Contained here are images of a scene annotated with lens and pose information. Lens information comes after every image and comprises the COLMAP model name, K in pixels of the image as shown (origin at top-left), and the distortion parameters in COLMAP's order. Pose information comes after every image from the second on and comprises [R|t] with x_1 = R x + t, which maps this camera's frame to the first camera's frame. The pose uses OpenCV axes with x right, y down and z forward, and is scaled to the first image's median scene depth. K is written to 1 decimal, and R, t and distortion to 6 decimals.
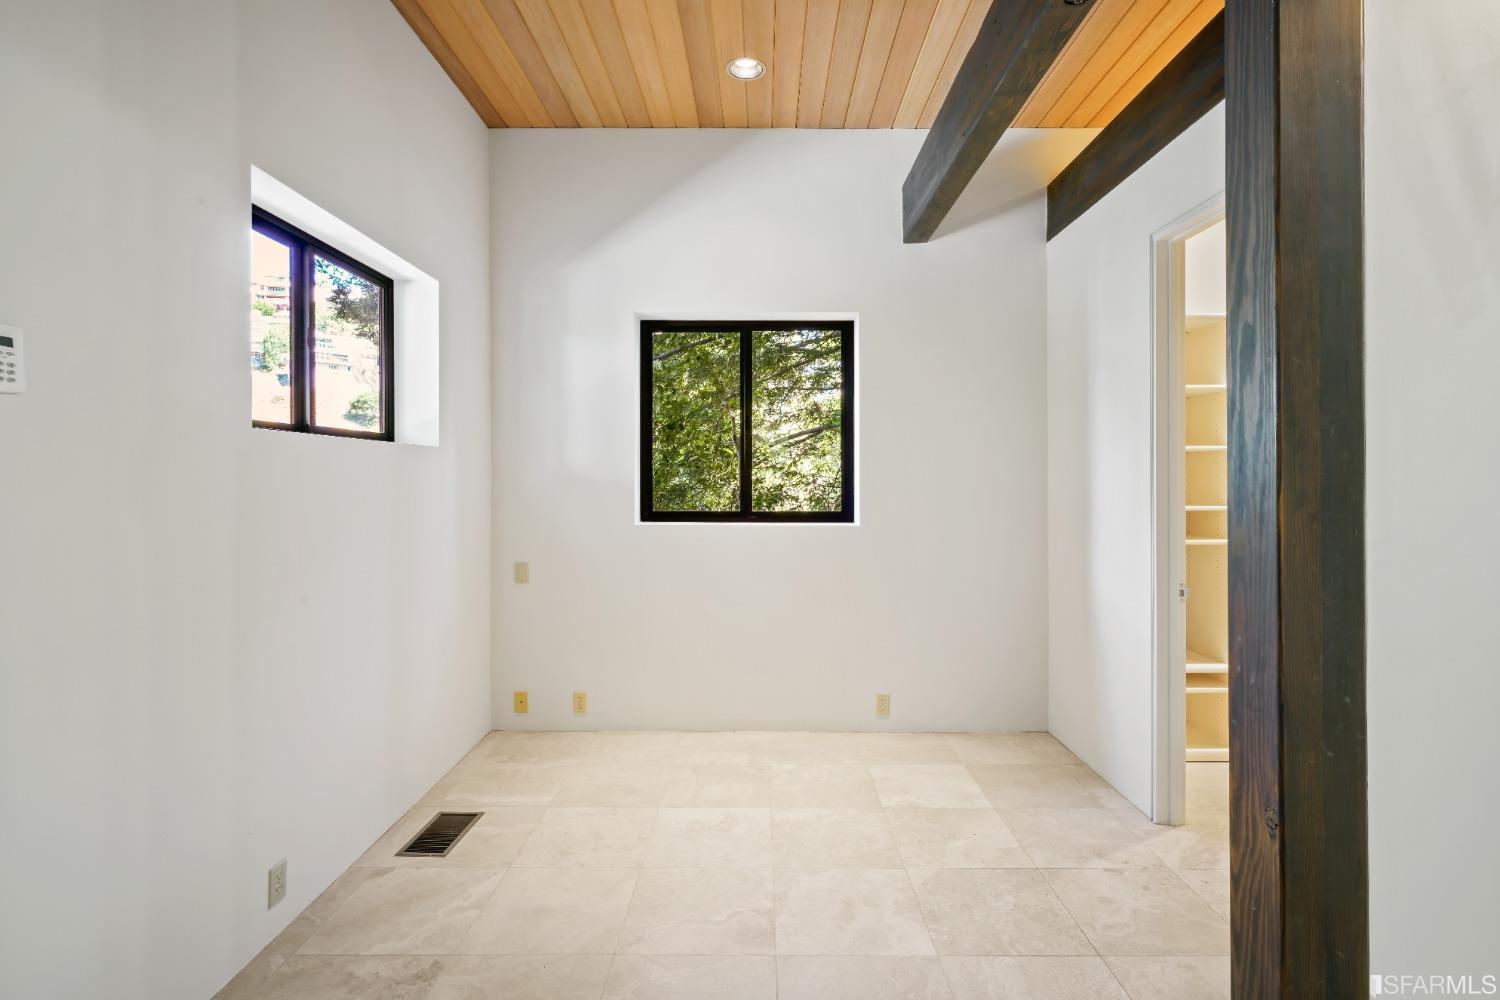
lens RADIAL K [[721.3, 0, 759.5], [0, 721.3, 480.0], [0, 0, 1]] dist [-0.001056, 0.003297]
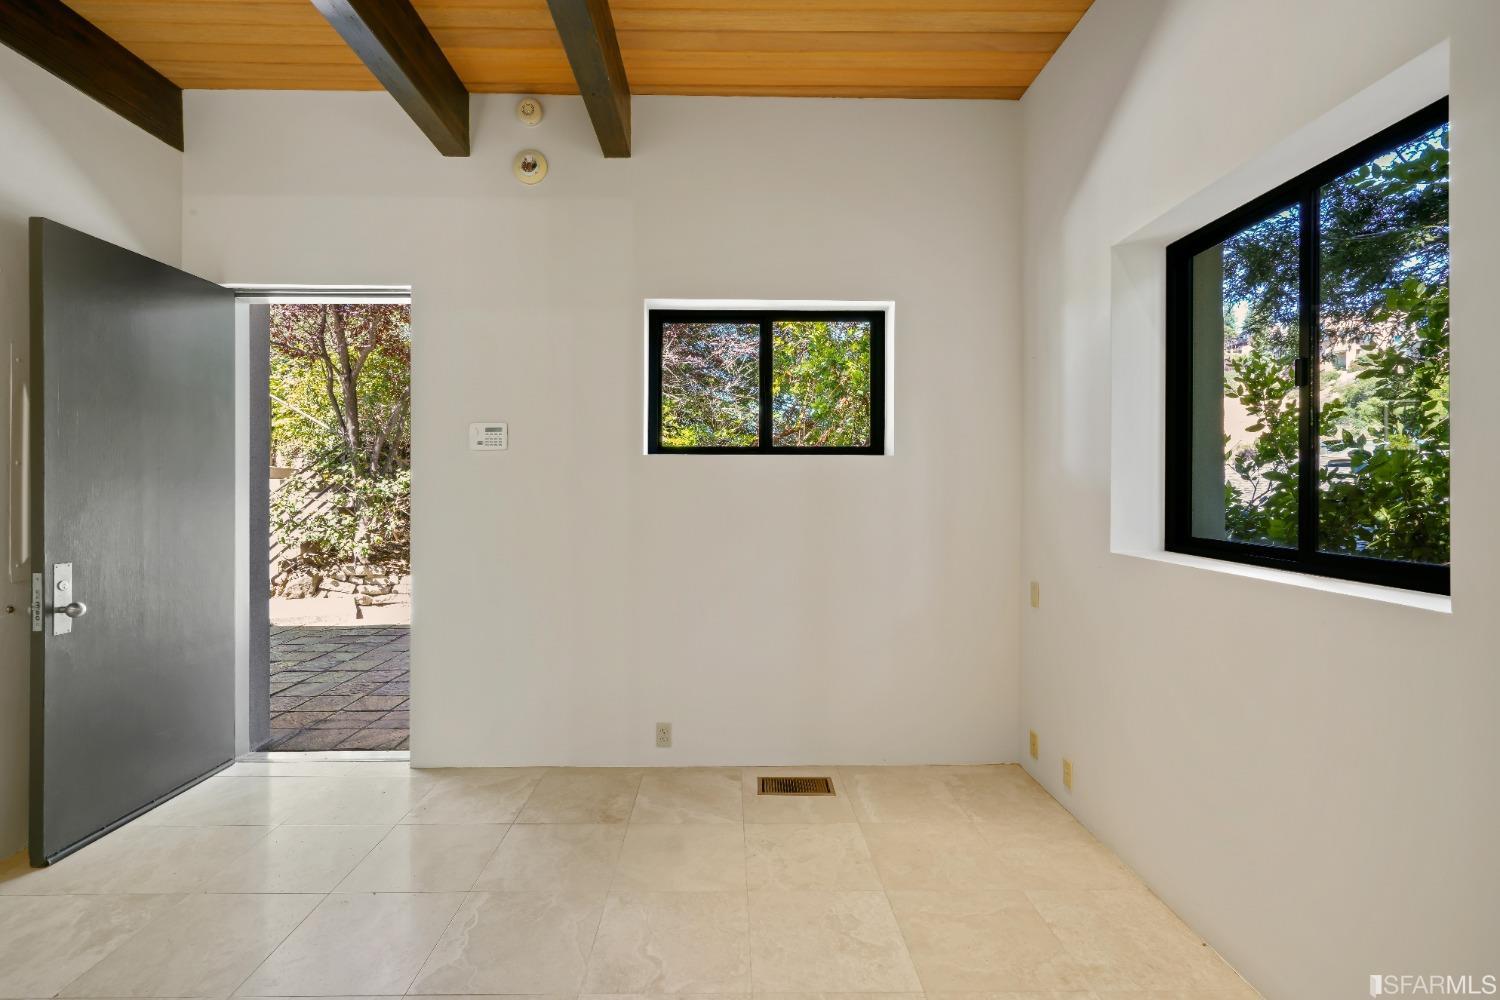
lens RADIAL K [[682.0, 0, 735.6], [0, 682.0, 490.3], [0, 0, 1]] dist [0.000207, -0.000448]
pose [[0.008235, -0.000334, -0.999966, 0.624854], [-0.000594, 1.000000, -0.000339, 0.004940], [0.999966, 0.000597, 0.008235, 0.824045]]
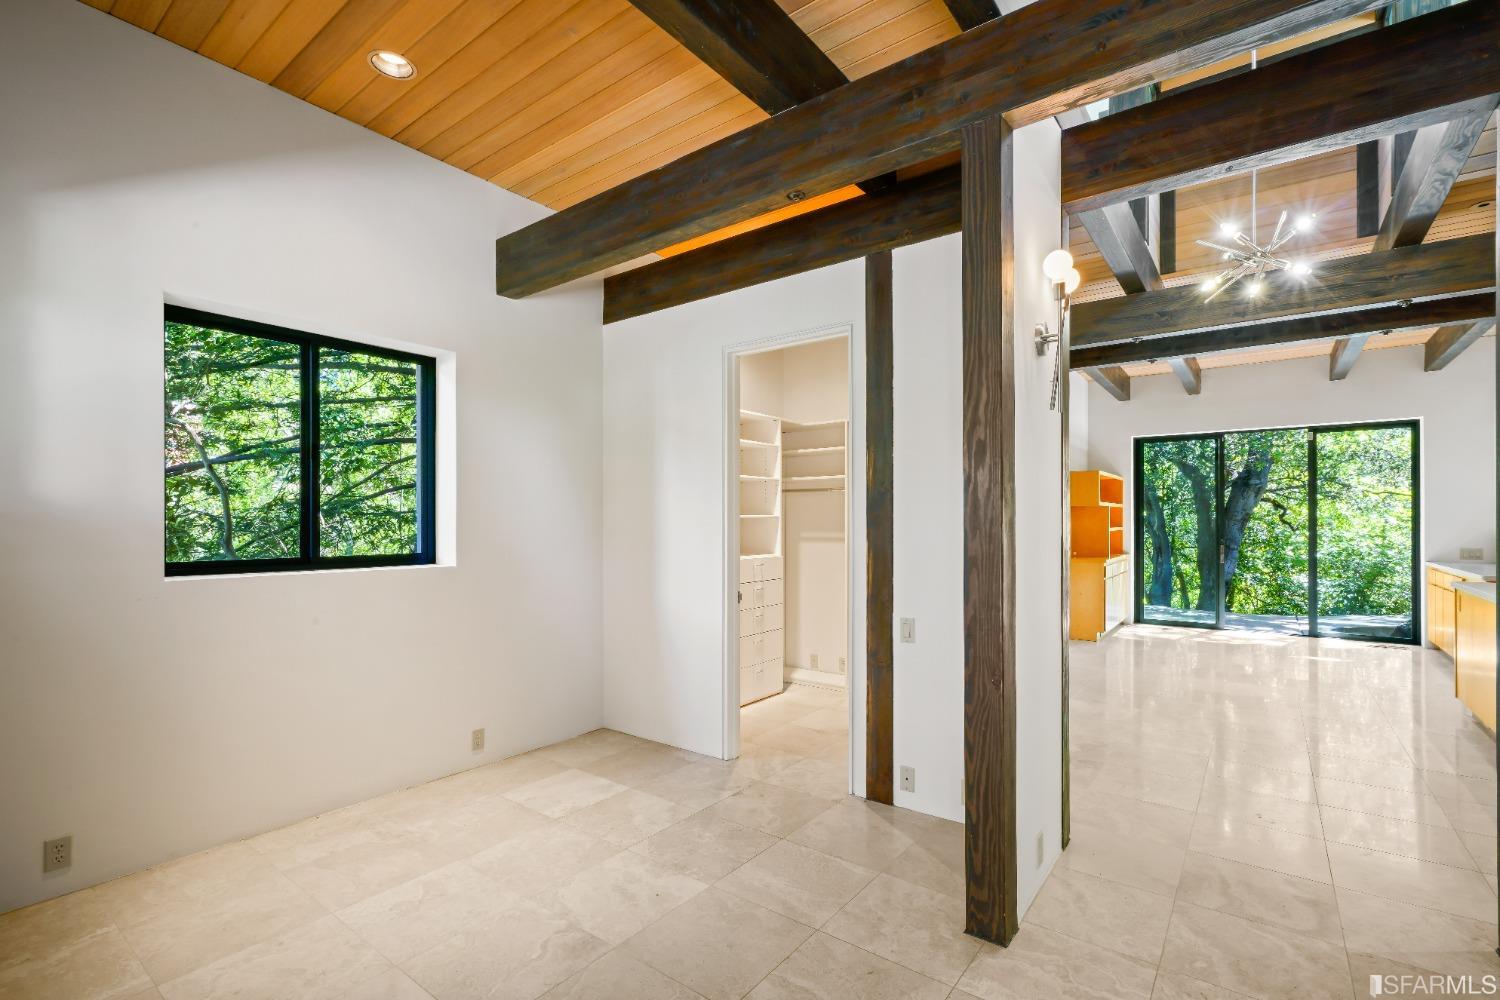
lens RADIAL K [[682.0, 0, 748.9], [0, 682.0, 517.8], [0, 0, 1]] dist [0.000207, -0.000448]
pose [[0.606352, 0.003265, 0.795189, -0.474268], [0.002701, 0.999977, -0.006165, 0.004456], [-0.795192, 0.005886, 0.606330, 0.137457]]
